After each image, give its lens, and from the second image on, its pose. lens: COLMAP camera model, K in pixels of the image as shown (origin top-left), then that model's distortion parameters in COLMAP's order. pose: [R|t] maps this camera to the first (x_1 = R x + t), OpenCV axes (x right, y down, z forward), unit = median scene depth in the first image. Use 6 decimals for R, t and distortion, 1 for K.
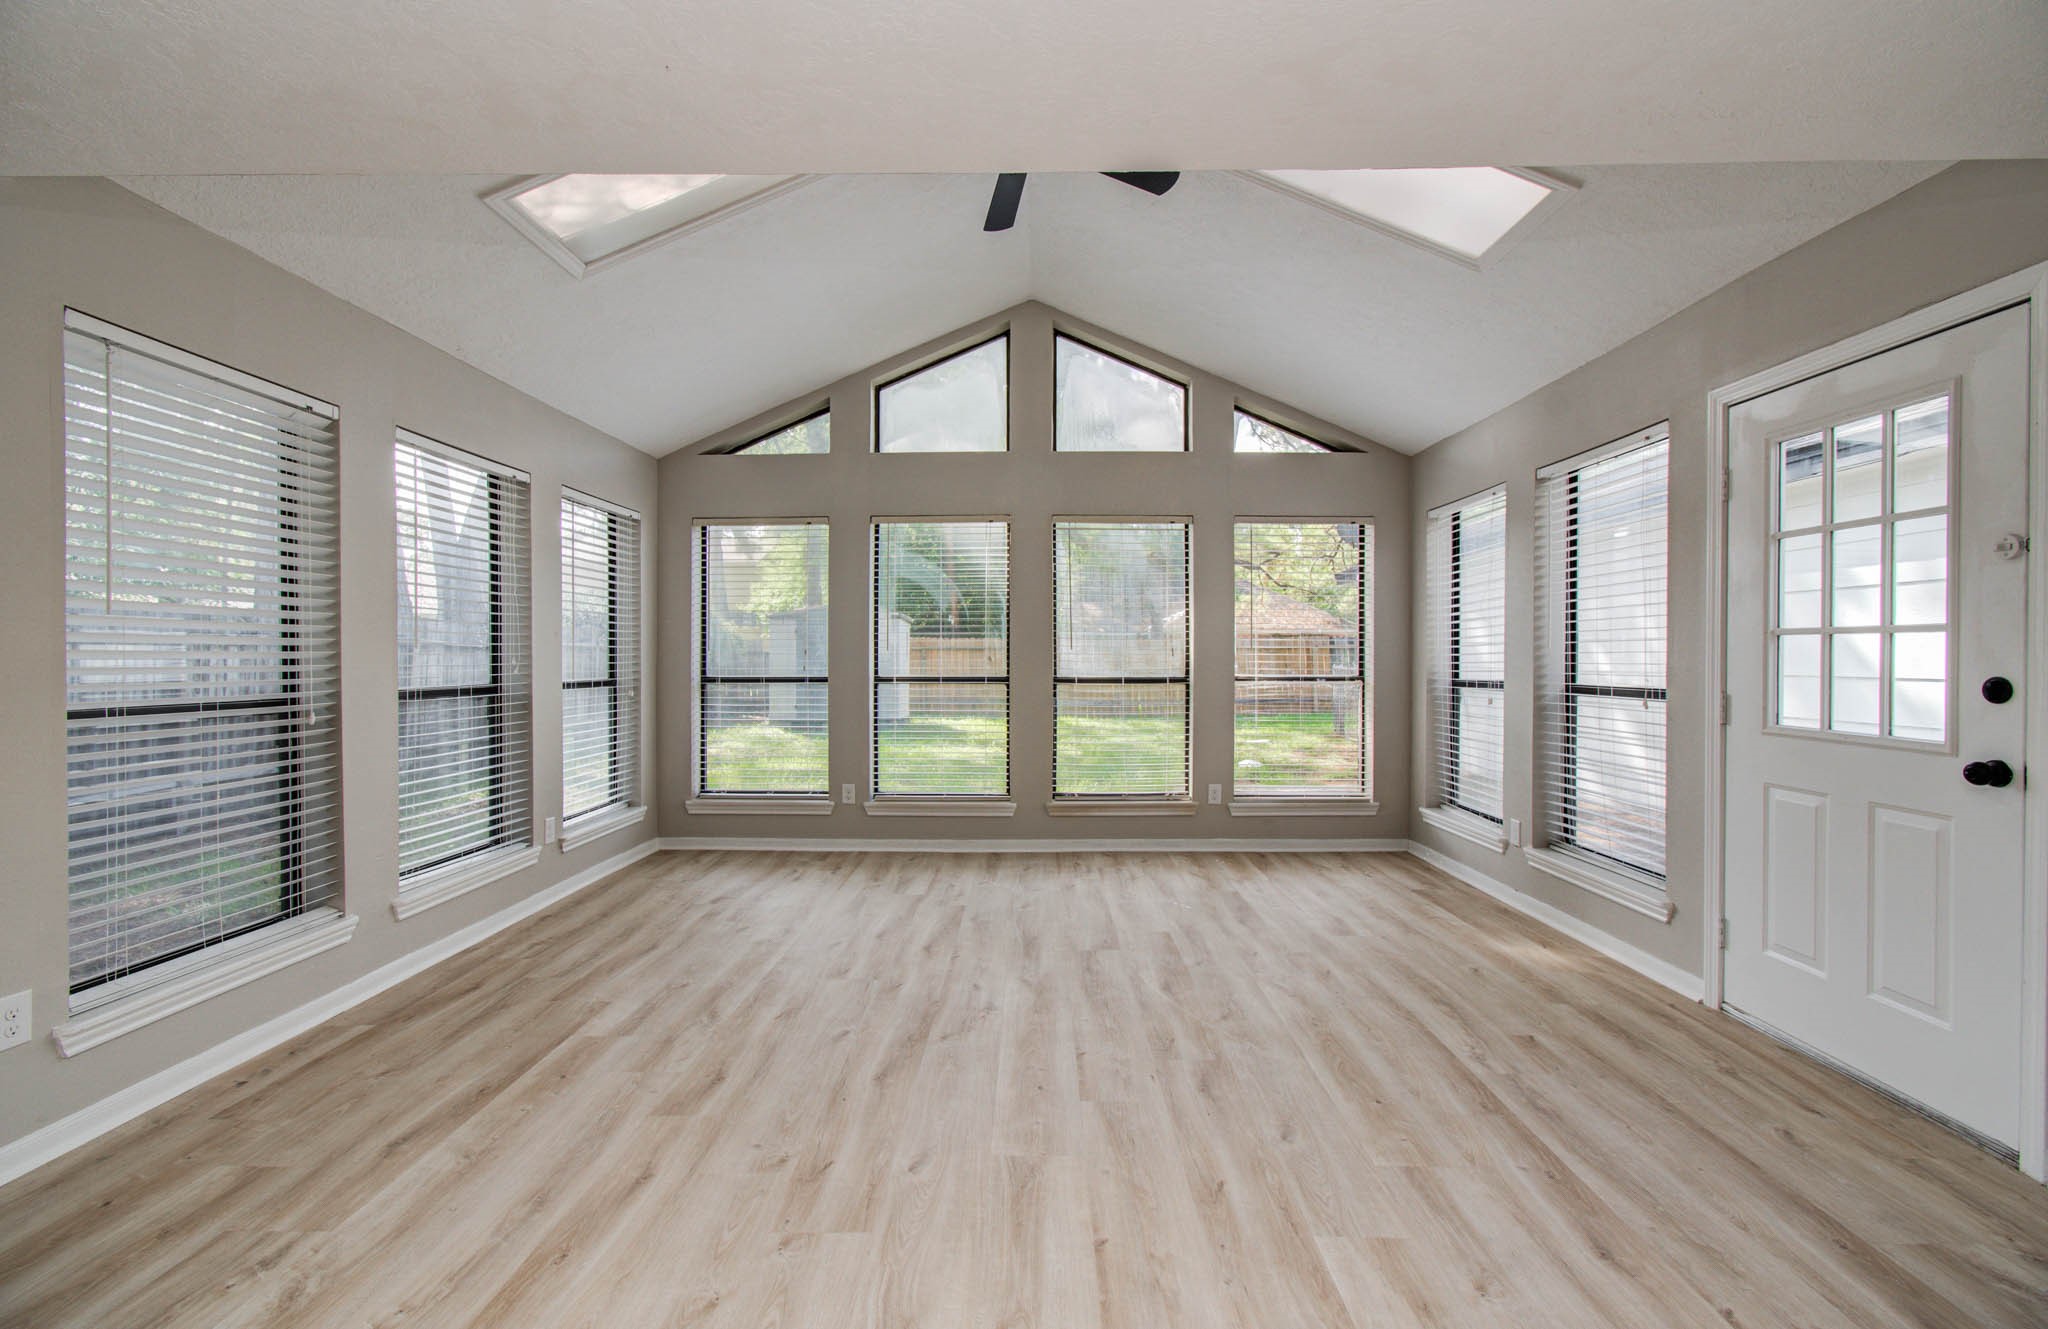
lens RADIAL K [[889.6, 0, 1015.1], [0, 889.6, 657.9], [0, 0, 1]] dist [-0.003893, 0.005272]
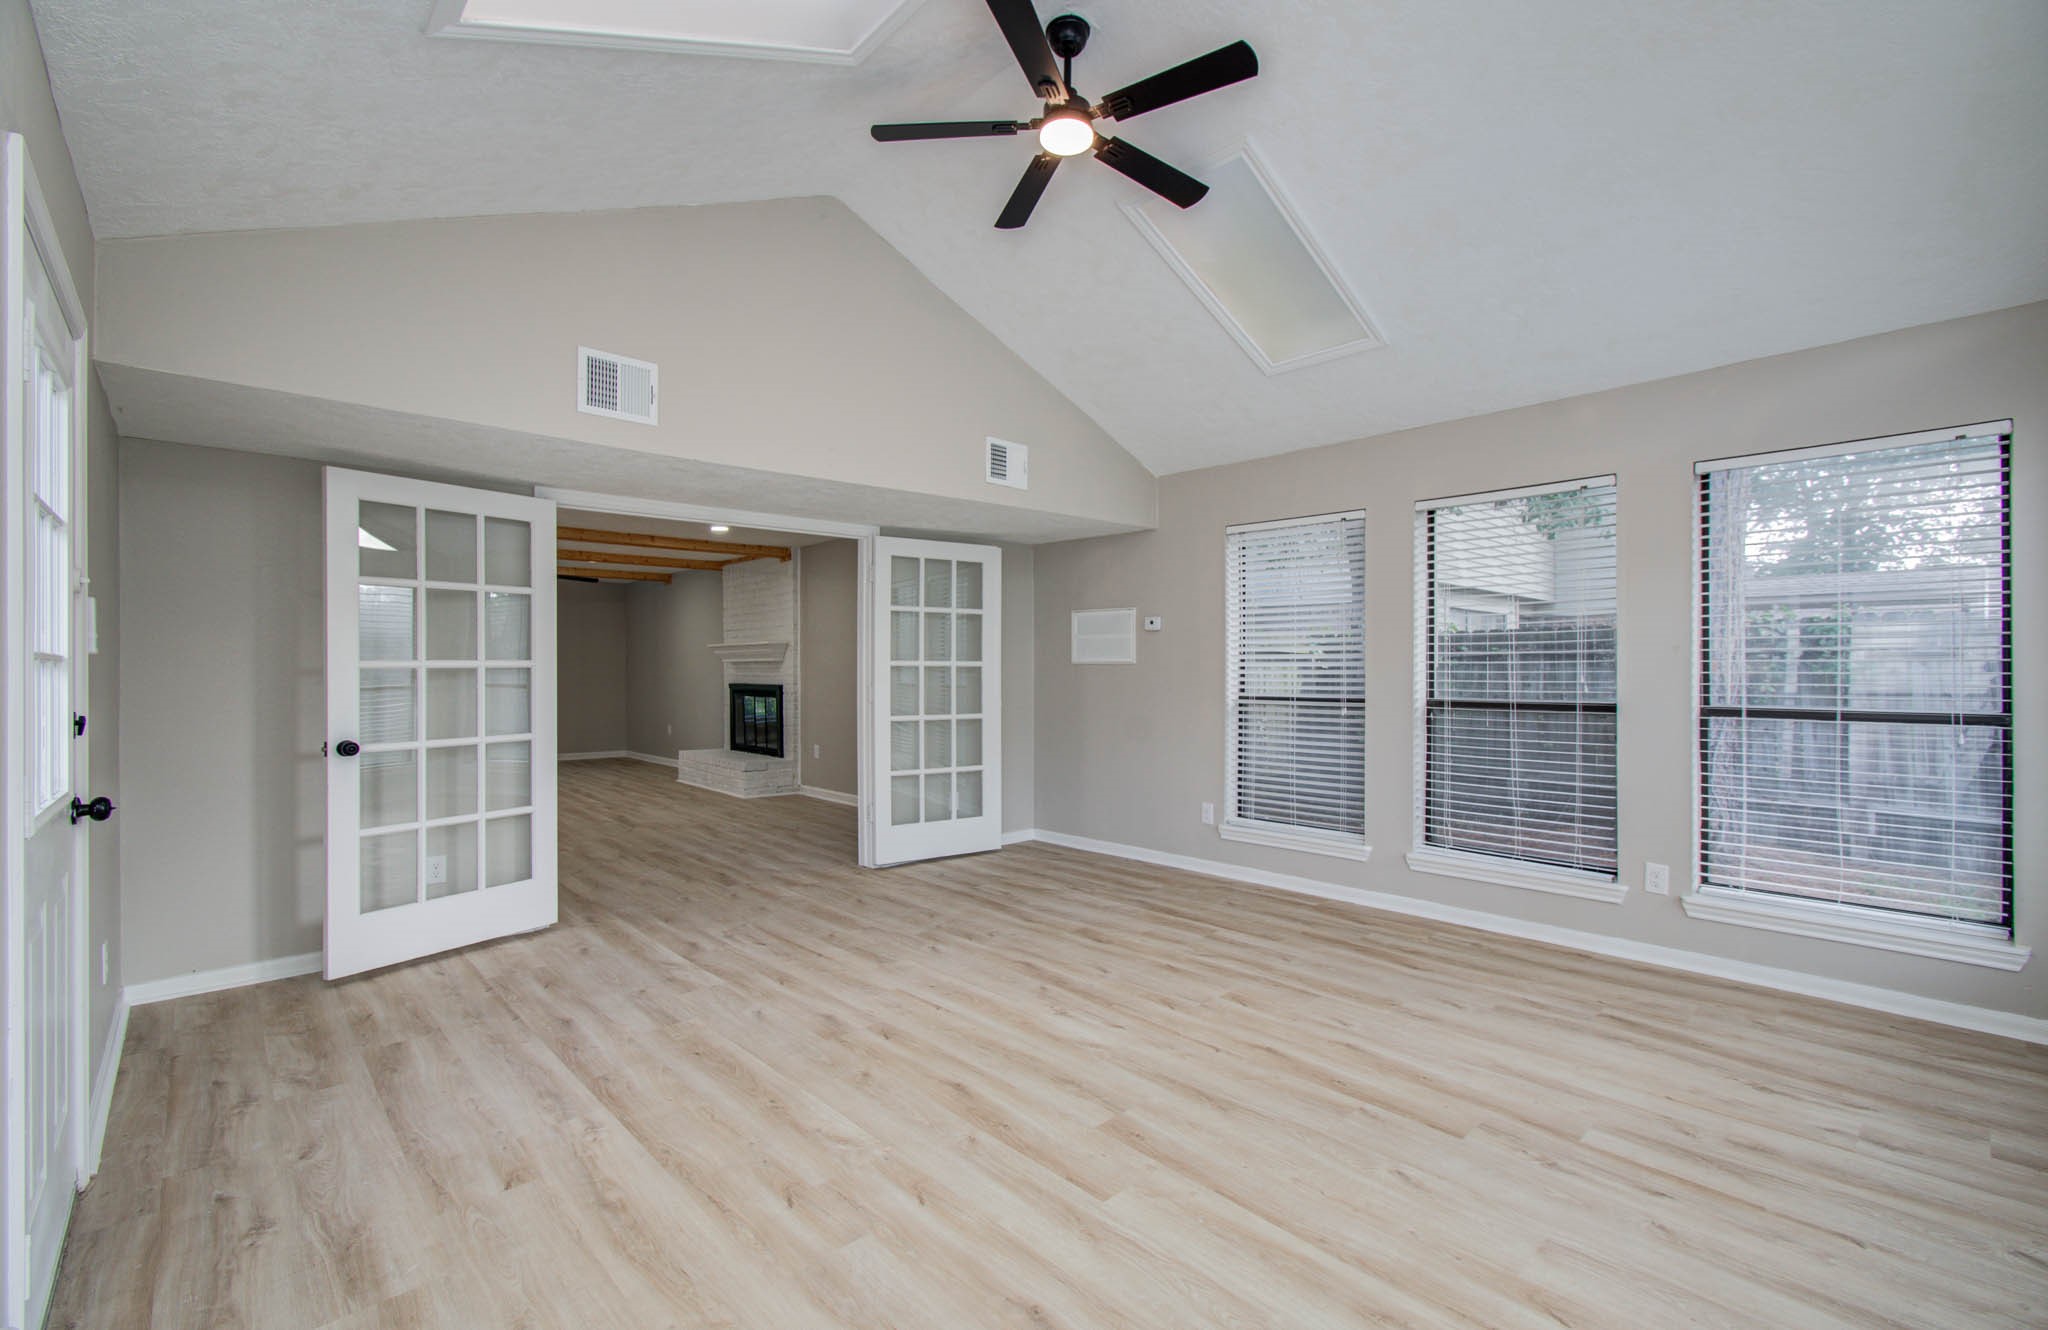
lens RADIAL K [[889.6, 0, 1023.4], [0, 889.6, 674.6], [0, 0, 1]] dist [-0.003893, 0.005272]
pose [[-0.718391, 0.009380, -0.695576, 0.785431], [0.003904, 0.999948, 0.009452, -0.018427], [0.695629, 0.004075, -0.718390, 1.845069]]
